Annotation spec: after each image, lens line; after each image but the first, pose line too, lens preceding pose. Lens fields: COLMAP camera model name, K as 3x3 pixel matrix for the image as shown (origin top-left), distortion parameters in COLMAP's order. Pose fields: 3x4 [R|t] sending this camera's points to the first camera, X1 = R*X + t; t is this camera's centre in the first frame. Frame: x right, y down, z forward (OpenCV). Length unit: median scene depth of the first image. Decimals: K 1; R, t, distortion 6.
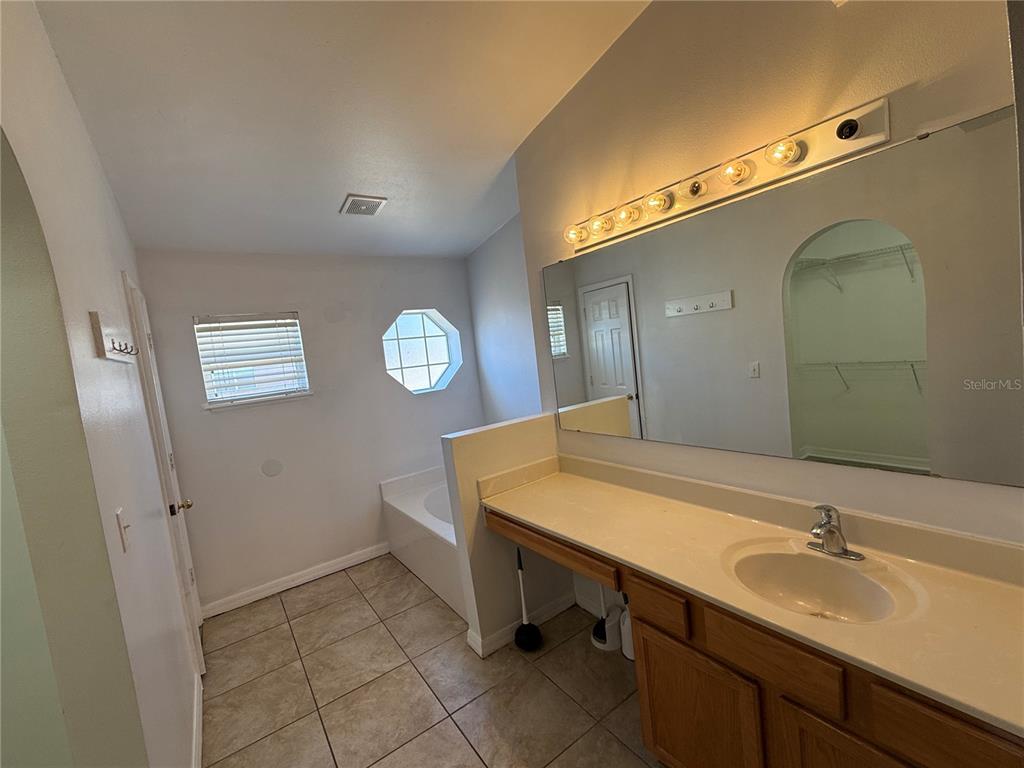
lens RADIAL K [[435.6, 0, 513.5], [0, 435.6, 385.0], [0, 0, 1]] dist [0.000529, -0.000136]
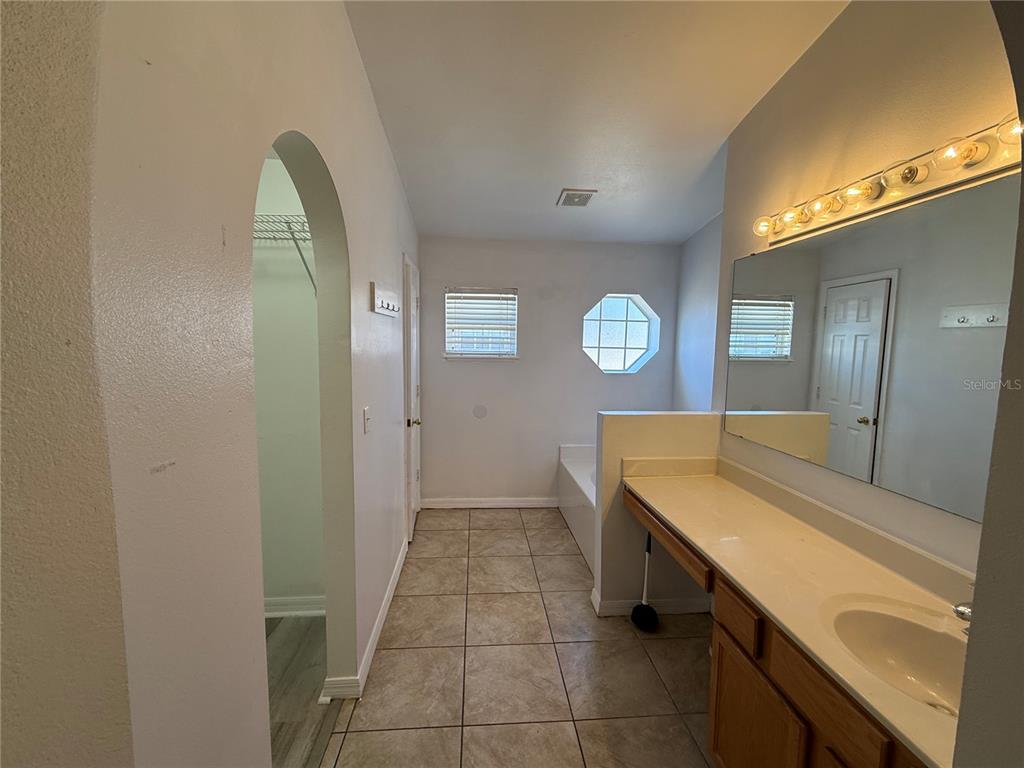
lens RADIAL K [[435.6, 0, 510.2], [0, 435.6, 385.8], [0, 0, 1]] dist [0.000529, -0.000136]
pose [[0.852041, 0.177590, -0.492430, 0.142690], [-0.155592, 0.984098, 0.085686, -0.004973], [0.499817, 0.003610, 0.866124, -0.054269]]
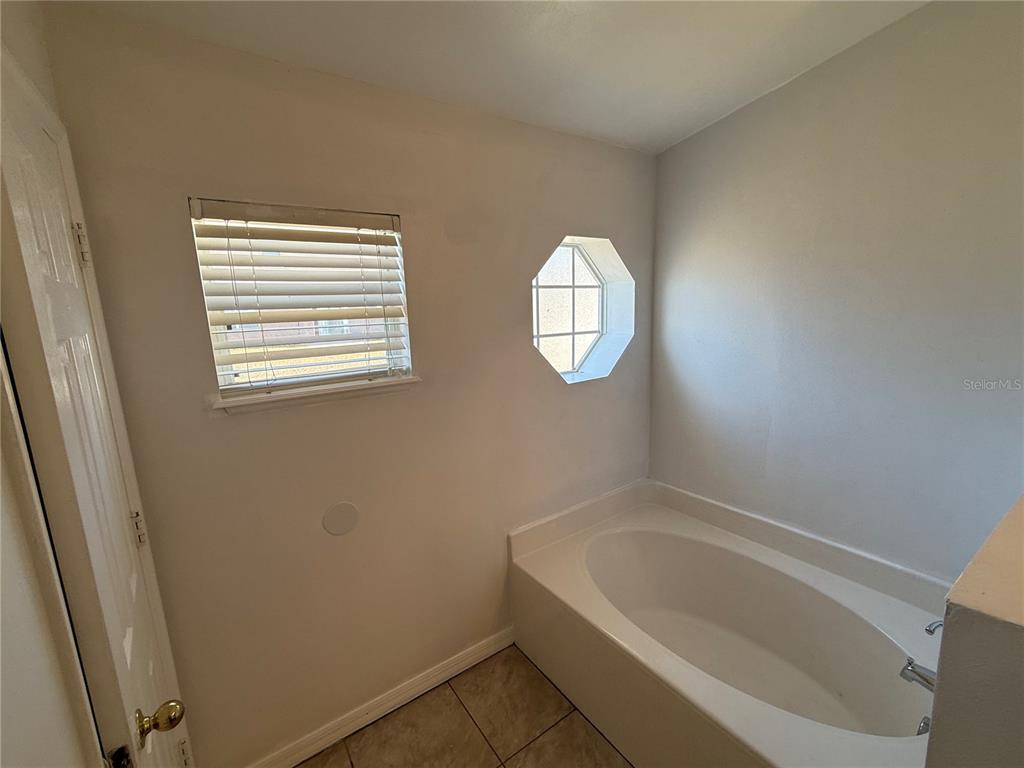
lens RADIAL K [[435.6, 0, 510.2], [0, 435.6, 385.9], [0, 0, 1]] dist [0.000529, -0.000136]
pose [[0.997359, 0.072570, -0.002872, -0.405165], [-0.071969, 0.992868, 0.095048, -0.035709], [0.009749, -0.094590, 0.995469, 0.558623]]
